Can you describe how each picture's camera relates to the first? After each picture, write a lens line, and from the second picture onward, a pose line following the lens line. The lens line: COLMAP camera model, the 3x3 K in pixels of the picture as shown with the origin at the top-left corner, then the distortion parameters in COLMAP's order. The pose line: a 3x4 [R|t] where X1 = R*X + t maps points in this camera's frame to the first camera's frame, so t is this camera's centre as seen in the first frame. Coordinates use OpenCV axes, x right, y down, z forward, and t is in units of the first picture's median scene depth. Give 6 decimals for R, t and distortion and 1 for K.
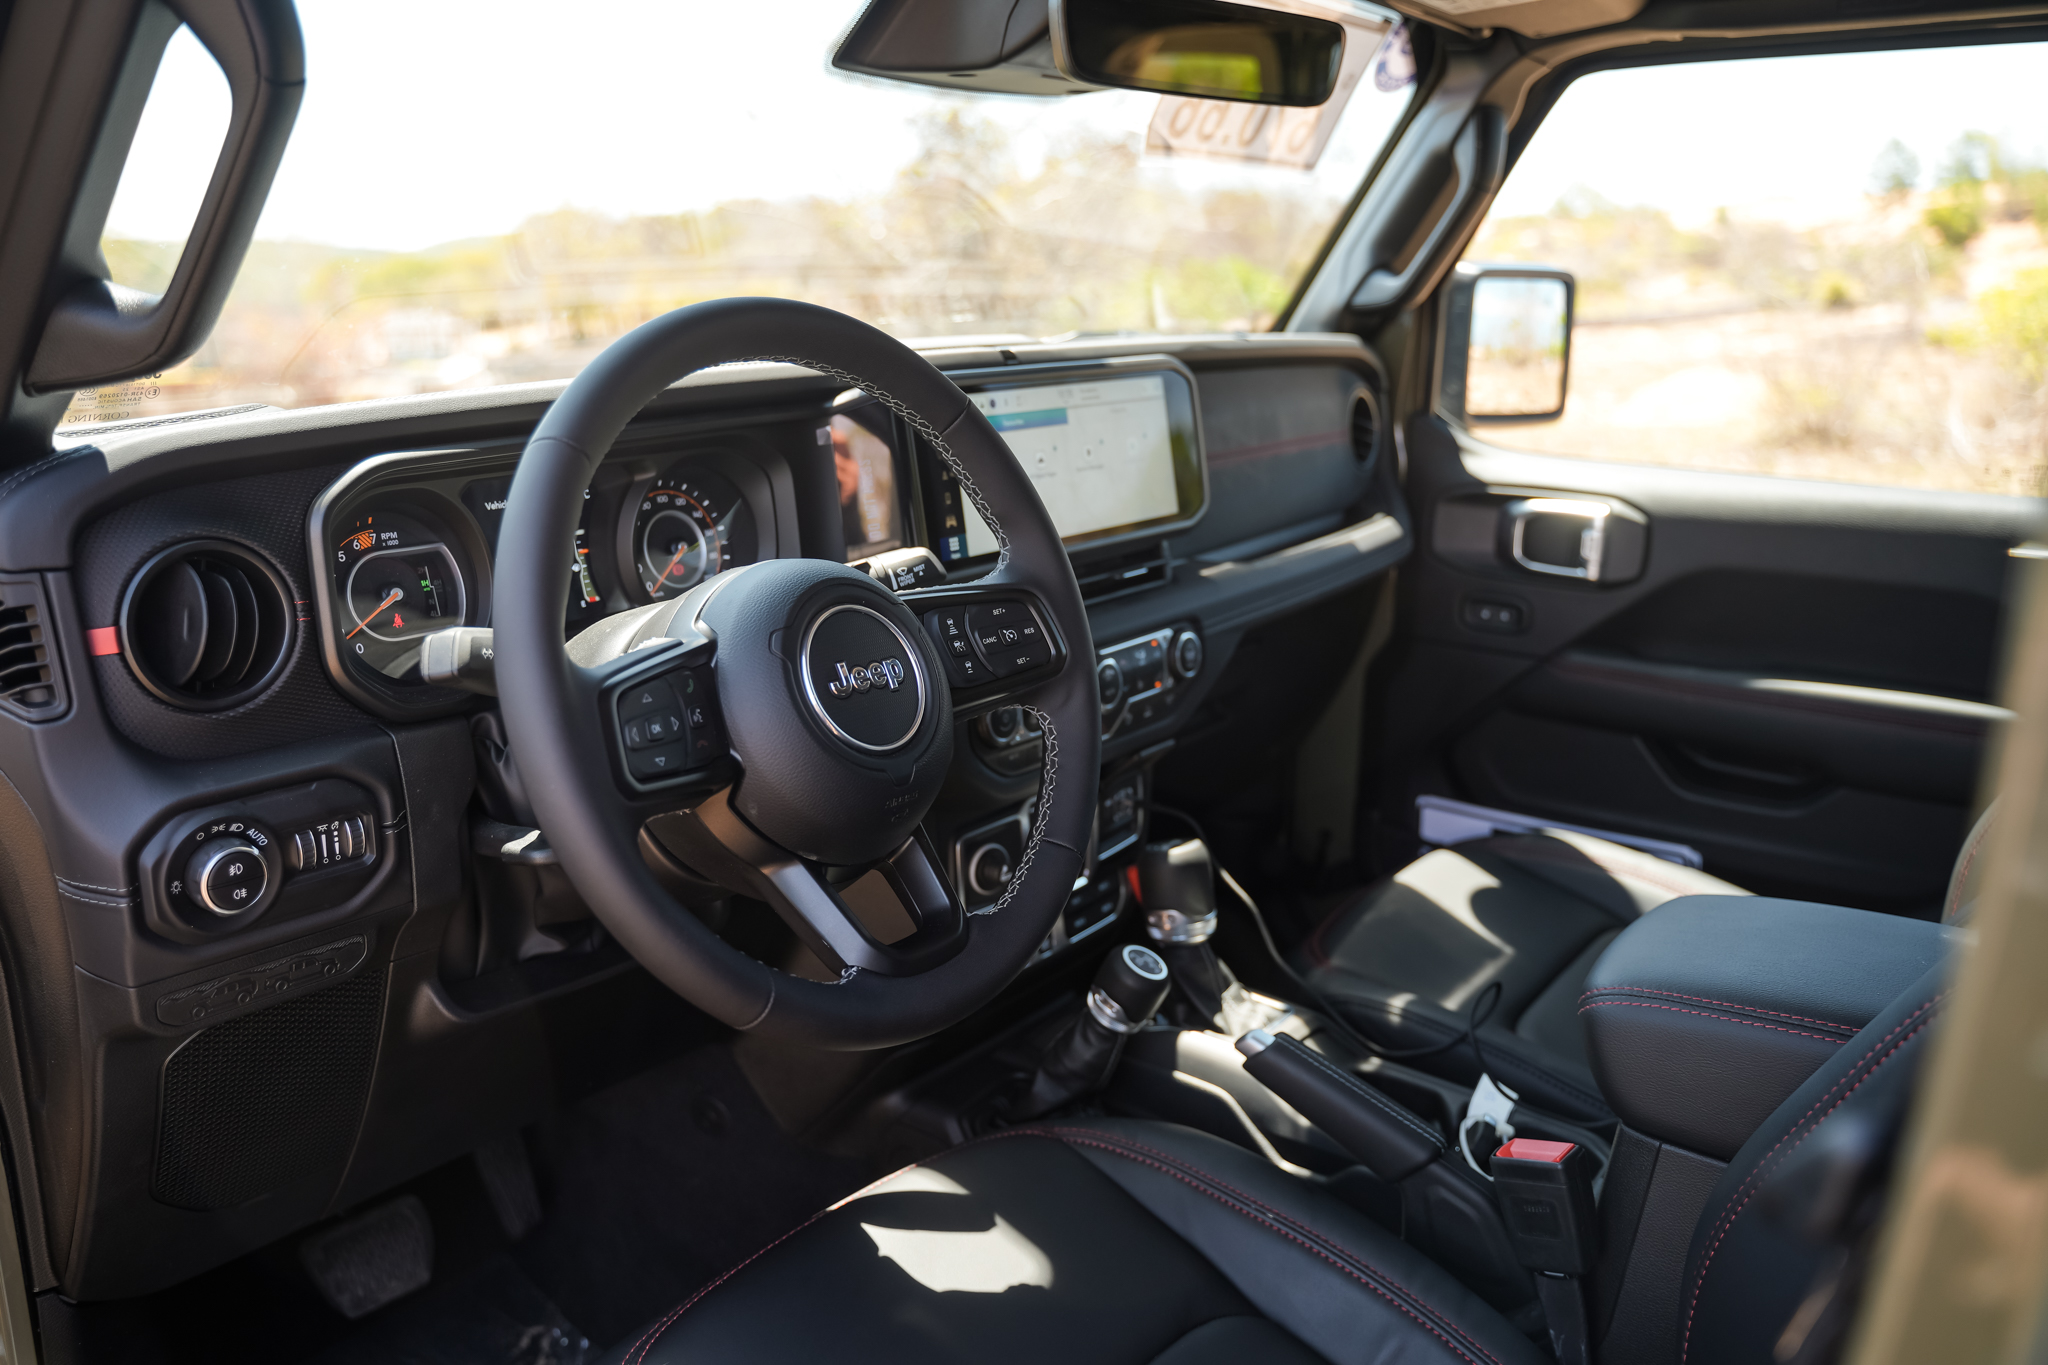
lens RADIAL K [[1629.3, 0, 1017.5], [0, 1629.3, 691.0], [0, 0, 1]] dist [-0.097581, 0.004605]
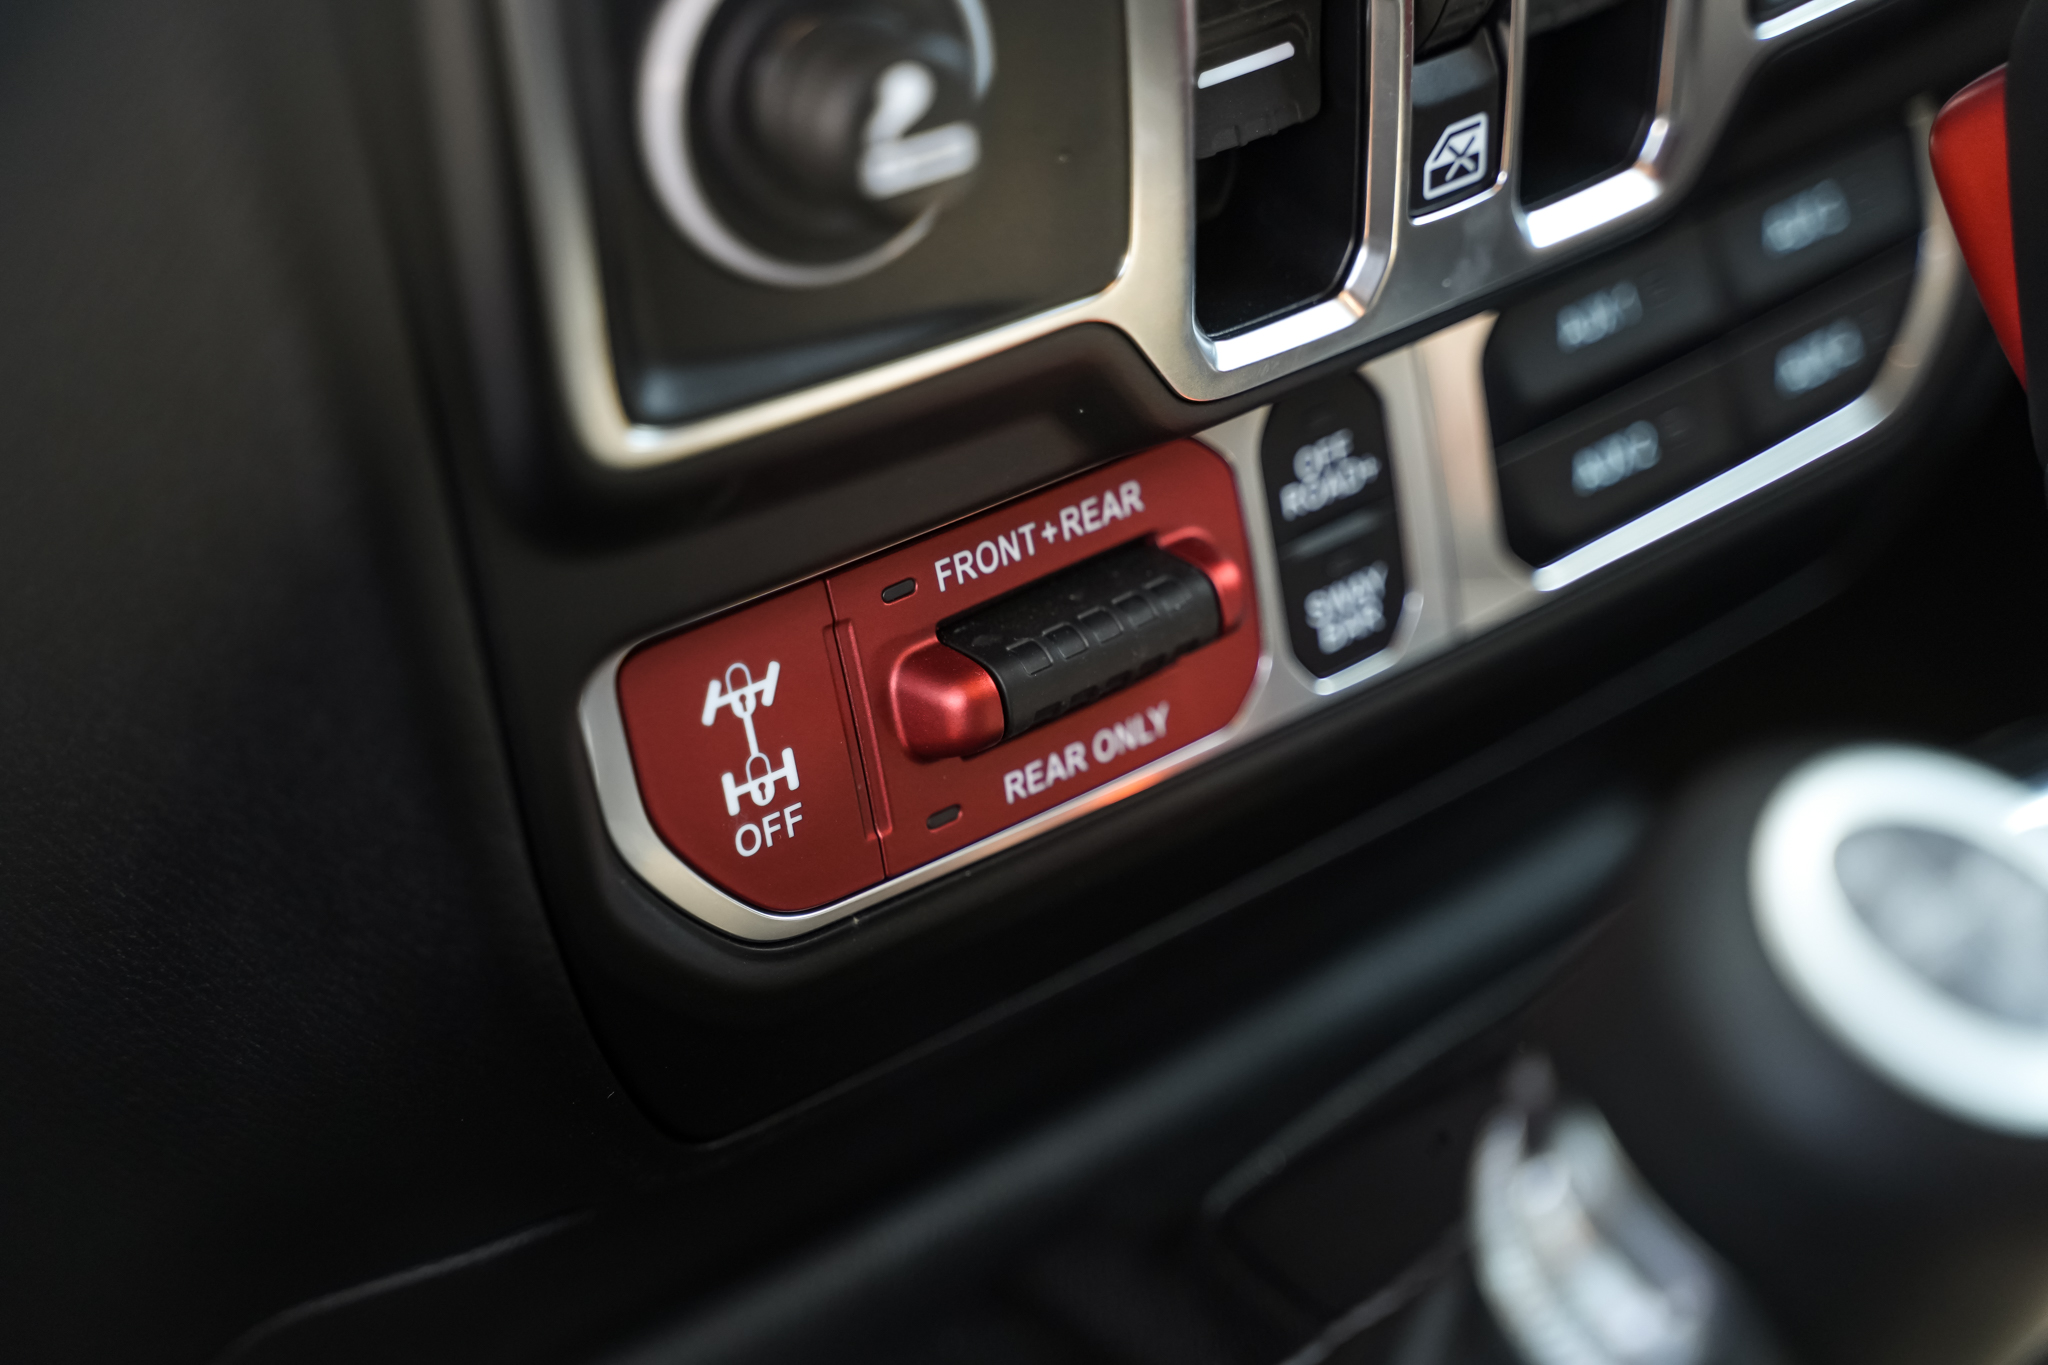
lens RADIAL K [[4212.3, 0, 1030.3], [0, 4212.3, 685.2], [0, 0, 1]] dist [0.324758, 0.000000]
pose [[0.982470, 0.055512, -0.177963, 0.065950], [-0.009867, 0.968782, 0.247717, 0.075116], [0.186159, -0.241619, 0.952347, 0.705040]]
